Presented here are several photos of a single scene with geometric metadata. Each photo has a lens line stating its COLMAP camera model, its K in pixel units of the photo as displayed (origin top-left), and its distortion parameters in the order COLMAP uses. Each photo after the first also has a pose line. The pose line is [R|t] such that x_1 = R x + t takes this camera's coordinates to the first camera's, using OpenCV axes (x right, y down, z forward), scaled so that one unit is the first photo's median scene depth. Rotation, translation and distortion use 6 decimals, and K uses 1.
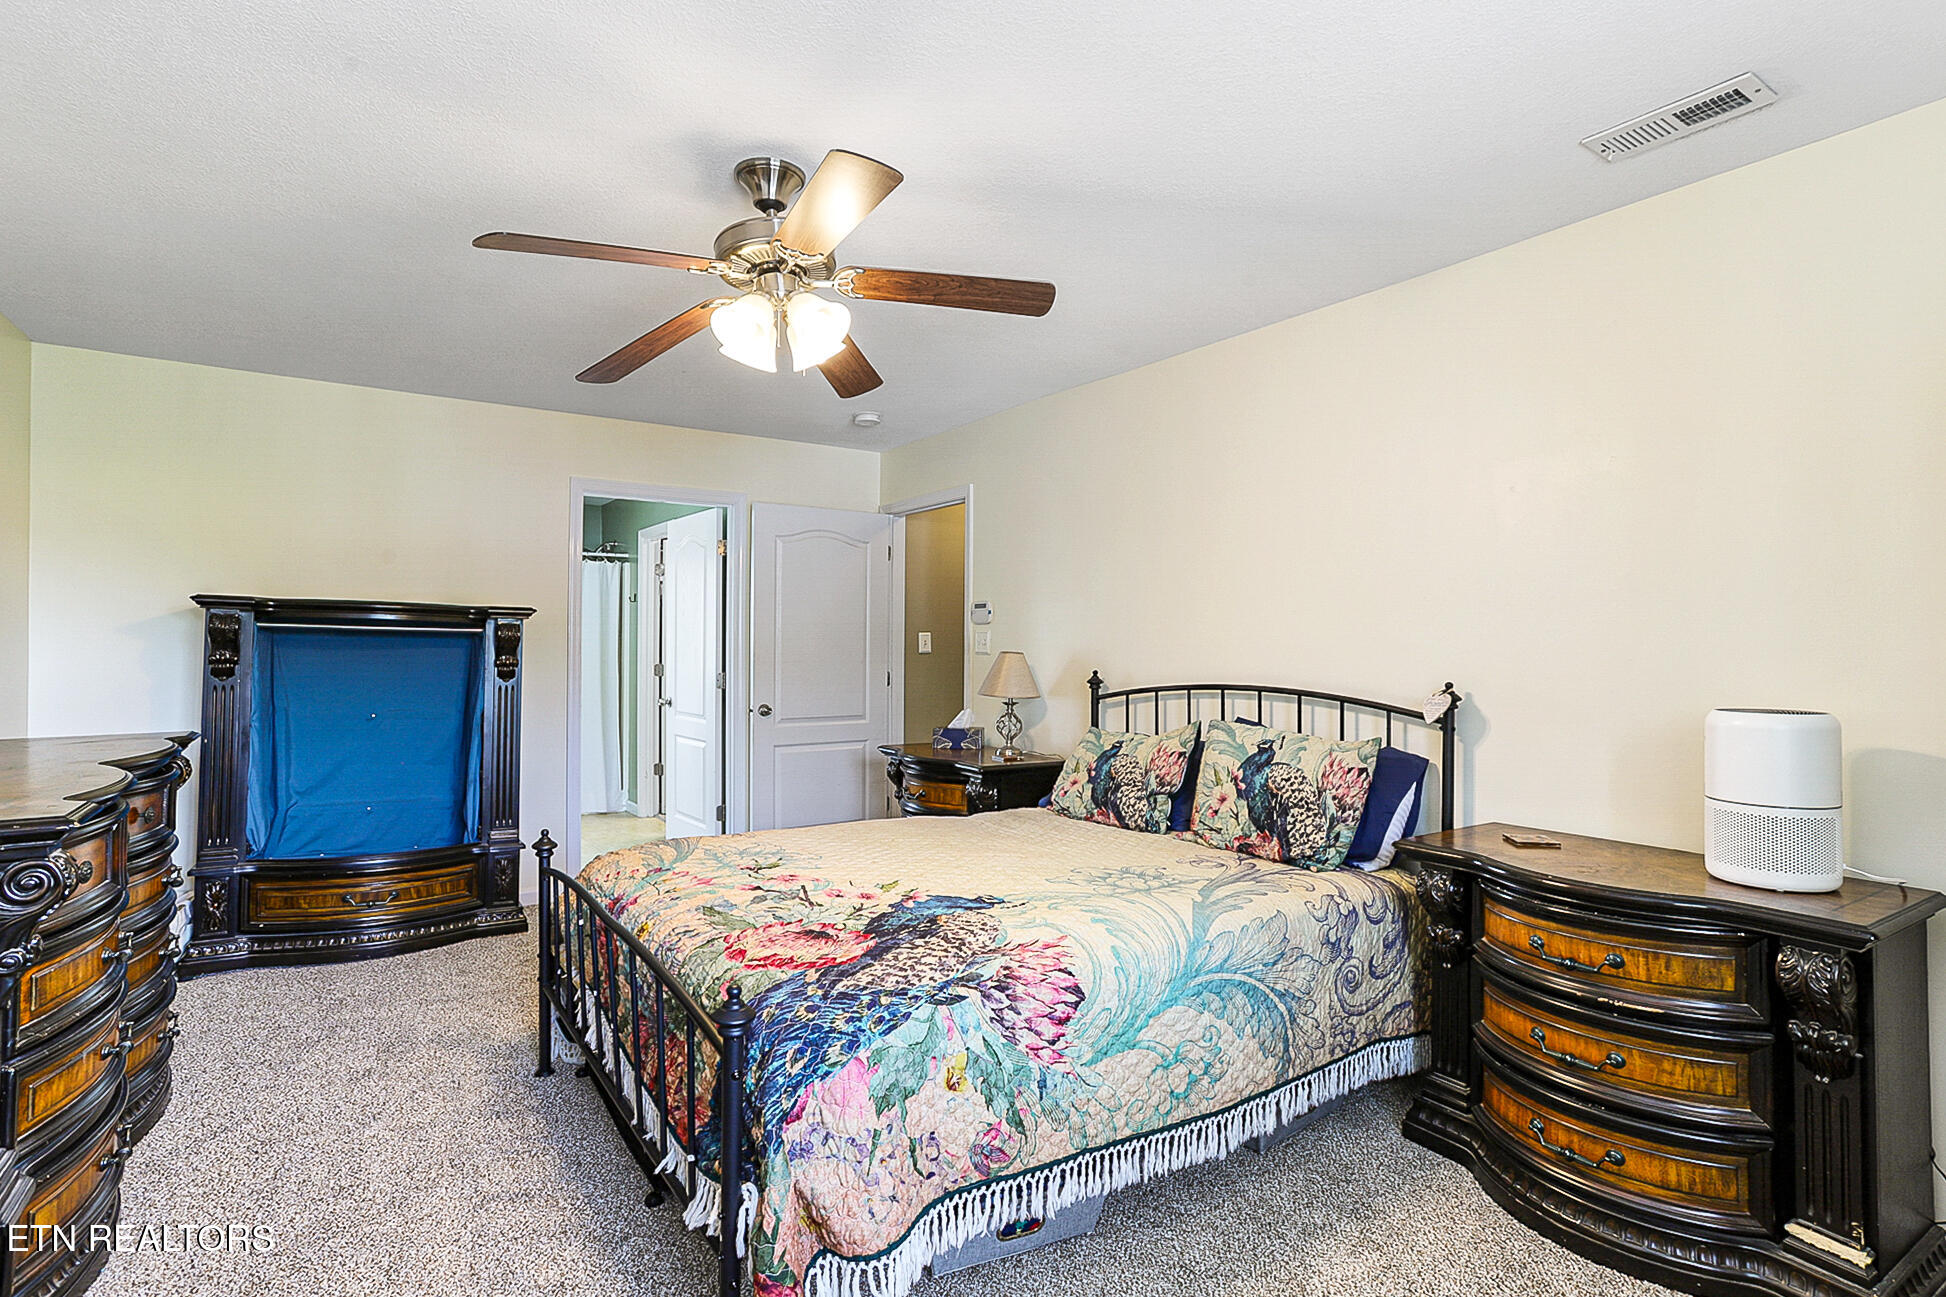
lens RADIAL K [[994.9, 0, 995.0], [0, 994.9, 639.2], [0, 0, 1]] dist [-0.068900, 0.052988]
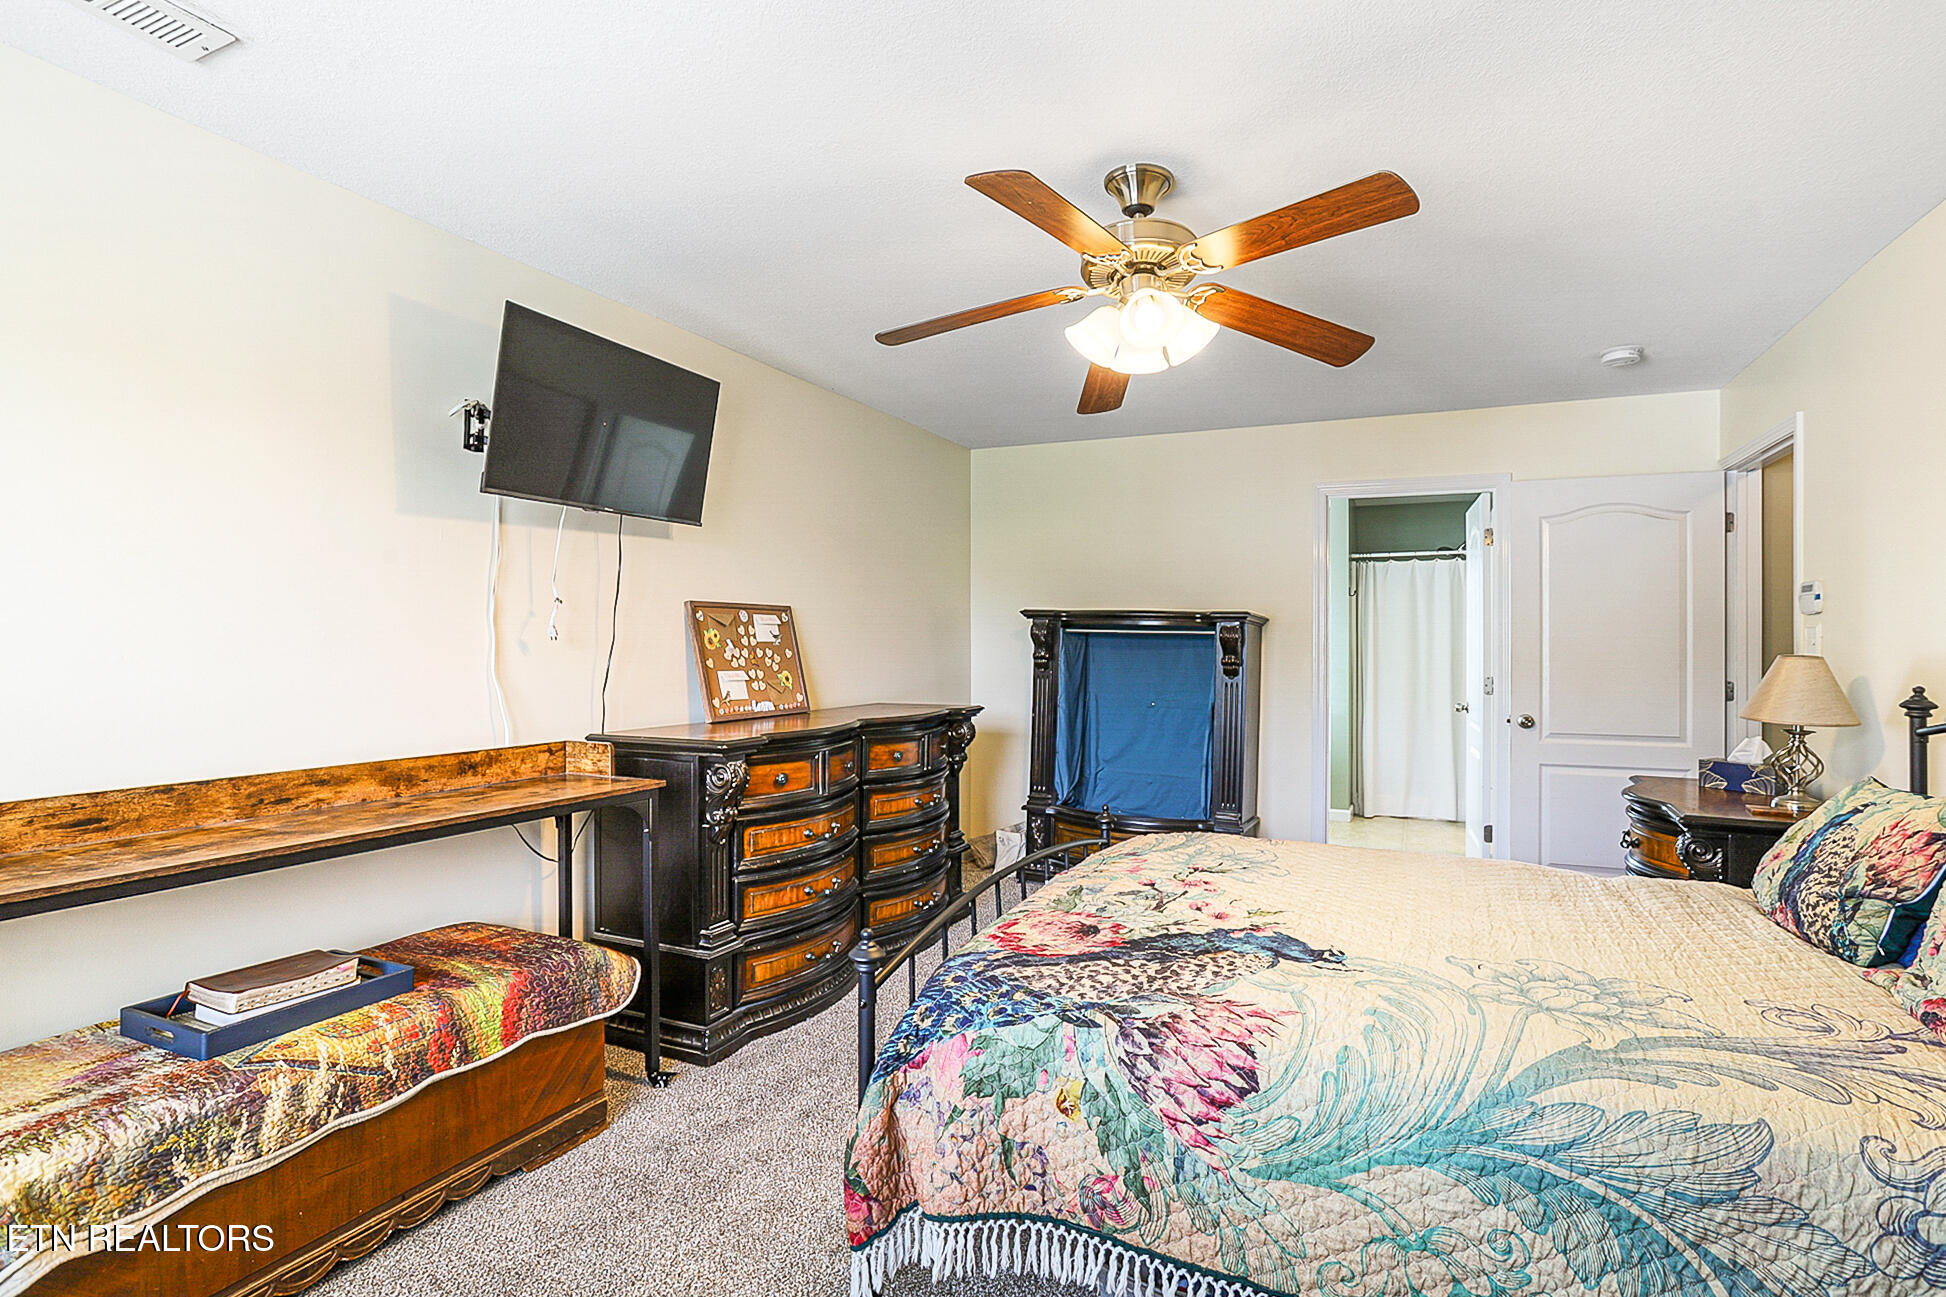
lens RADIAL K [[994.9, 0, 995.0], [0, 994.9, 639.2], [0, 0, 1]] dist [-0.068900, 0.052988]
pose [[0.491885, -0.006784, -0.870634, 0.681089], [0.004195, 0.999977, -0.005422, 0.006853], [0.870650, -0.000986, 0.491902, 0.436665]]
